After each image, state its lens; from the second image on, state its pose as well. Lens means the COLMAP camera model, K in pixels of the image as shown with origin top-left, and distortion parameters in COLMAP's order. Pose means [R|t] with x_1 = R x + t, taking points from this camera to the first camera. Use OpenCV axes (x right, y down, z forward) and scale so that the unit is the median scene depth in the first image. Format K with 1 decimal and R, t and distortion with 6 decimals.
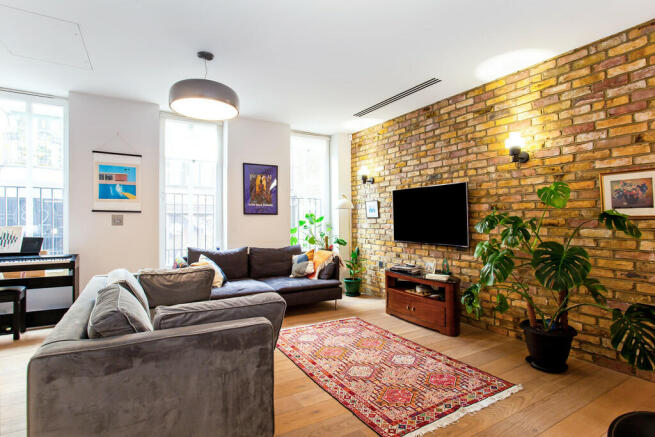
lens RADIAL K [[336.5, 0, 338.8], [0, 336.5, 214.5], [0, 0, 1]] dist [-0.006301, 0.000458]
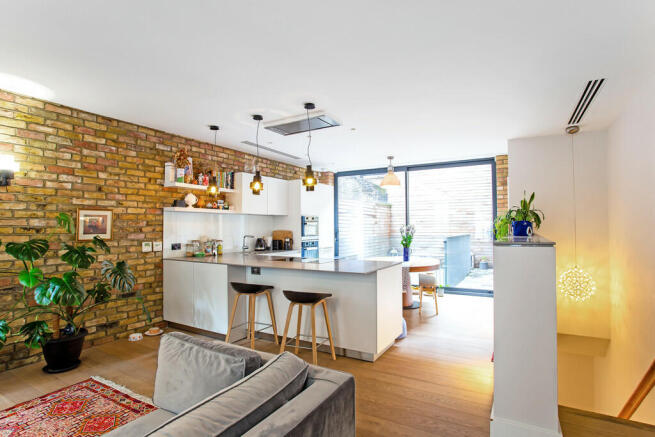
lens RADIAL K [[343.6, 0, 333.3], [0, 343.6, 223.0], [0, 0, 1]] dist [-0.067388, 0.034905]
pose [[-0.489905, 0.016054, 0.871628, -0.616684], [-0.008412, 0.999697, -0.023141, -0.027505], [-0.871735, -0.018669, -0.489621, 0.520493]]
